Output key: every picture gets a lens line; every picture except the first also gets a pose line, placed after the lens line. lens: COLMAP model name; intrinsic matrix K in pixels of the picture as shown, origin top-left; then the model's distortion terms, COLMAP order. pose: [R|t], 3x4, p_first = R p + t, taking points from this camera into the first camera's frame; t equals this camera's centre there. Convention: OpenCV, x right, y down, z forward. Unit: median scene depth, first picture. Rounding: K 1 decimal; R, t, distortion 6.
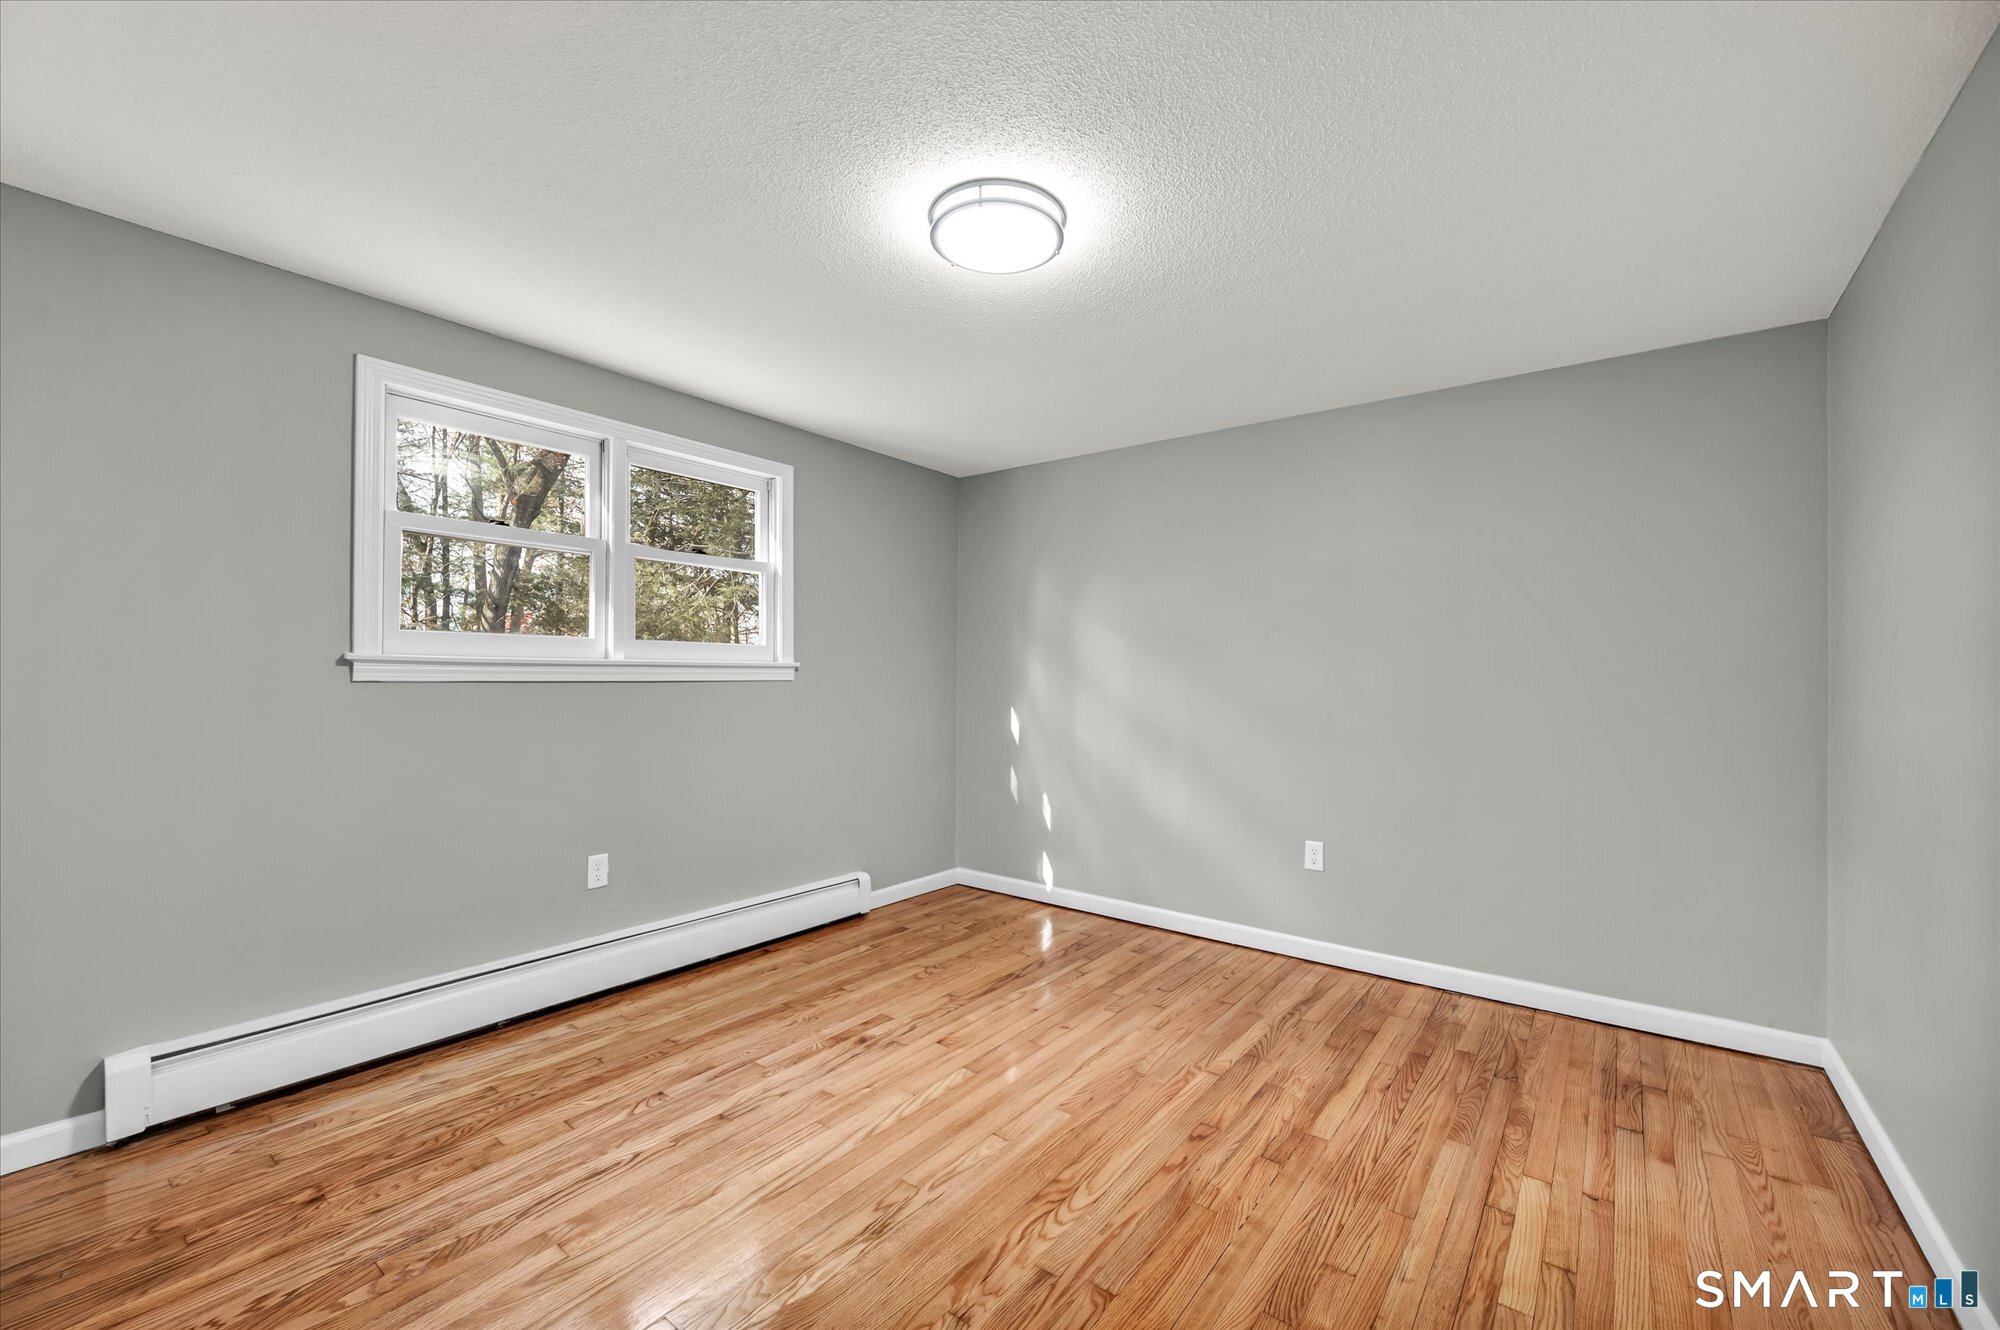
lens RADIAL K [[797.1, 0, 1004.8], [0, 797.1, 673.3], [0, 0, 1]] dist [-0.000269, -0.000105]
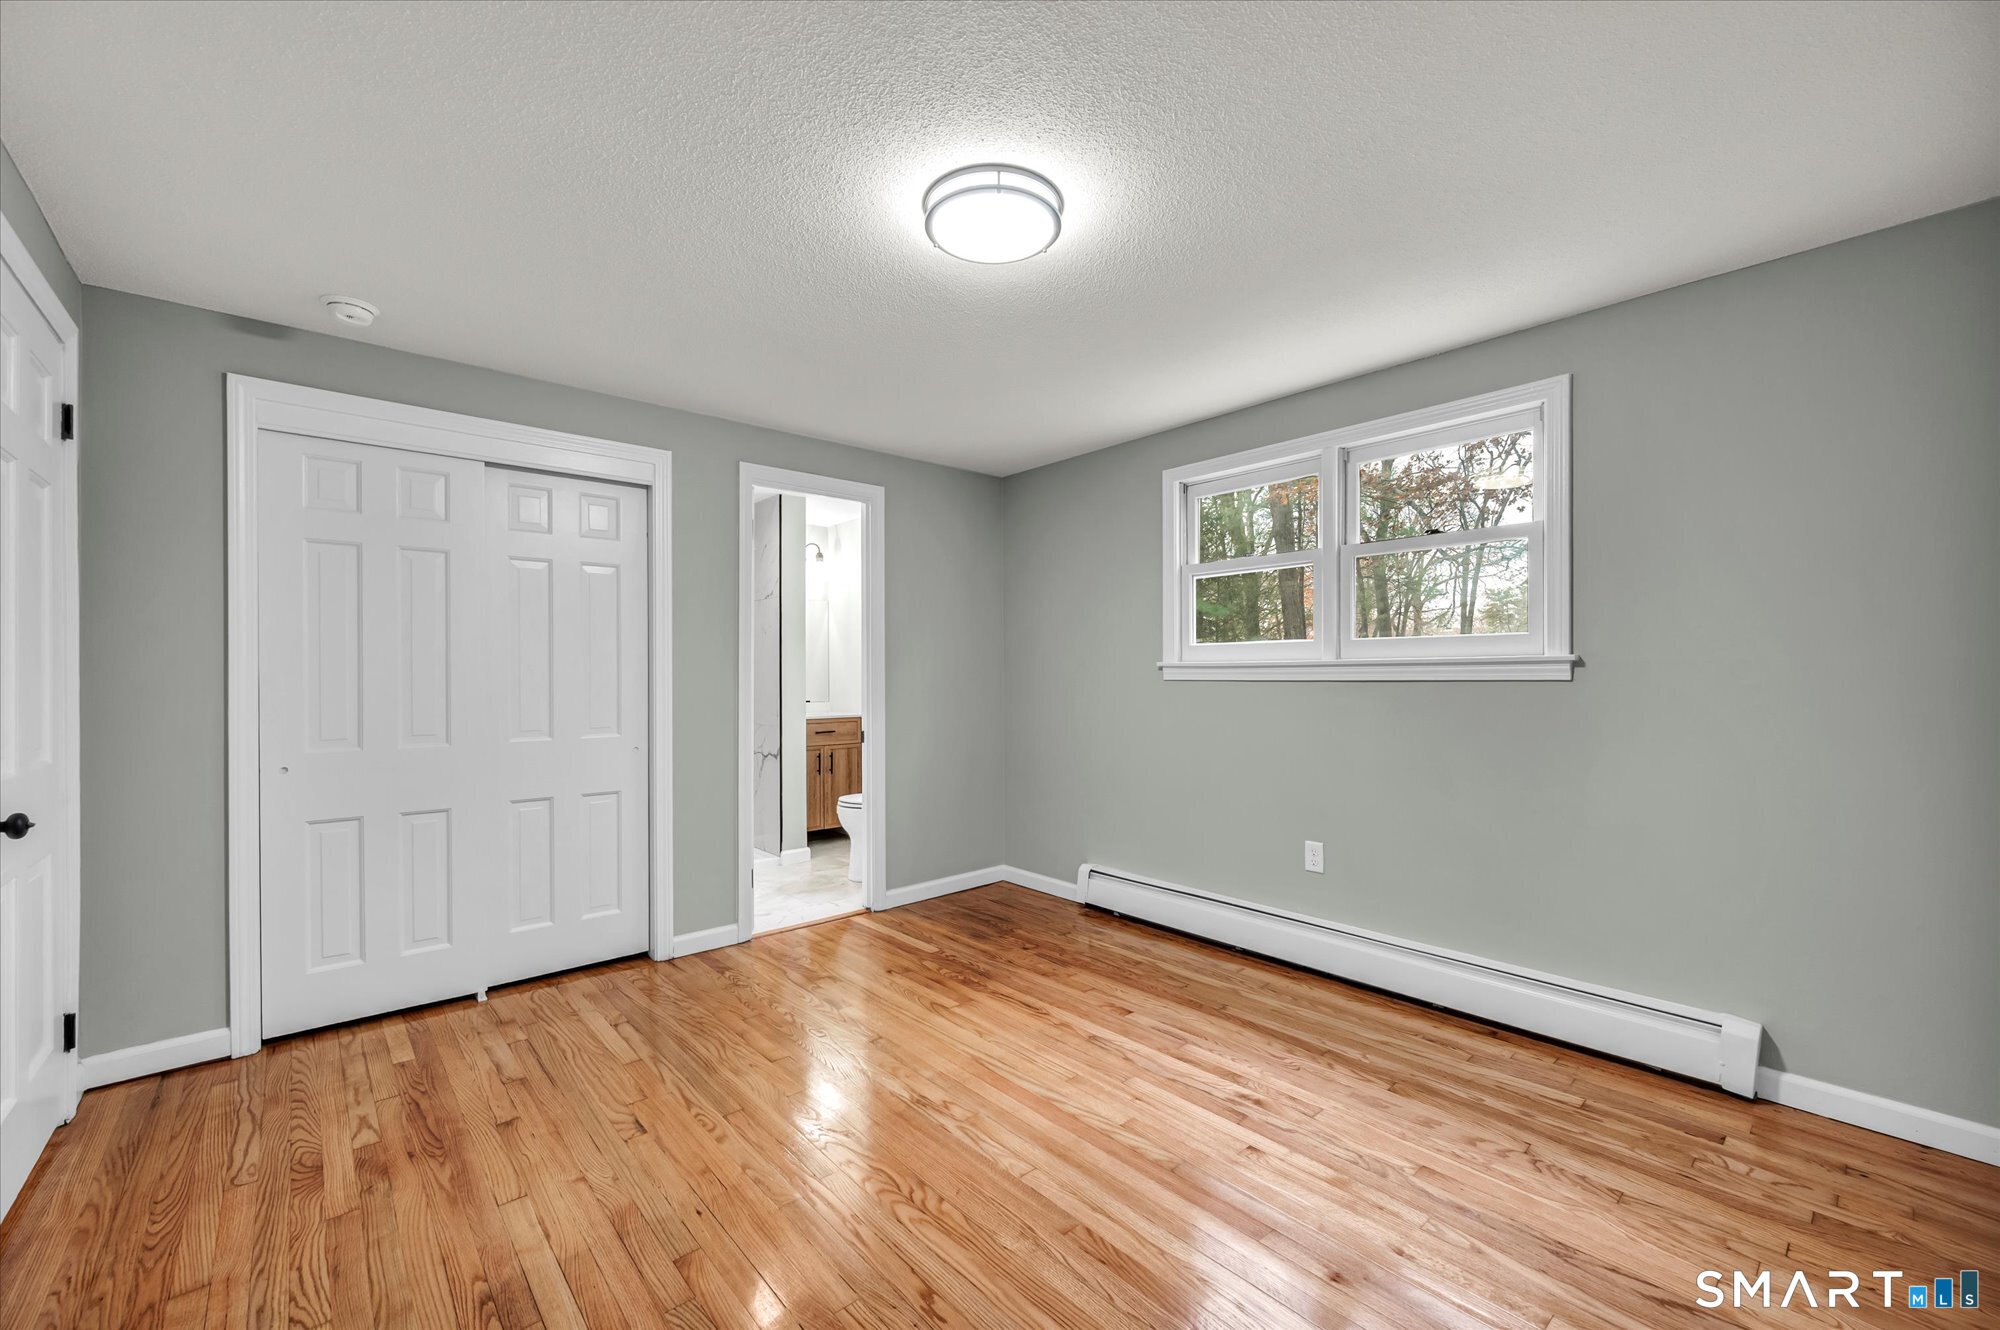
lens RADIAL K [[797.1, 0, 1004.8], [0, 797.1, 673.3], [0, 0, 1]] dist [-0.000269, -0.000105]
pose [[-0.189346, -0.009159, -0.981868, 0.742776], [0.008048, 0.999908, -0.010880, 0.010251], [0.981877, -0.009962, -0.189255, 0.939698]]
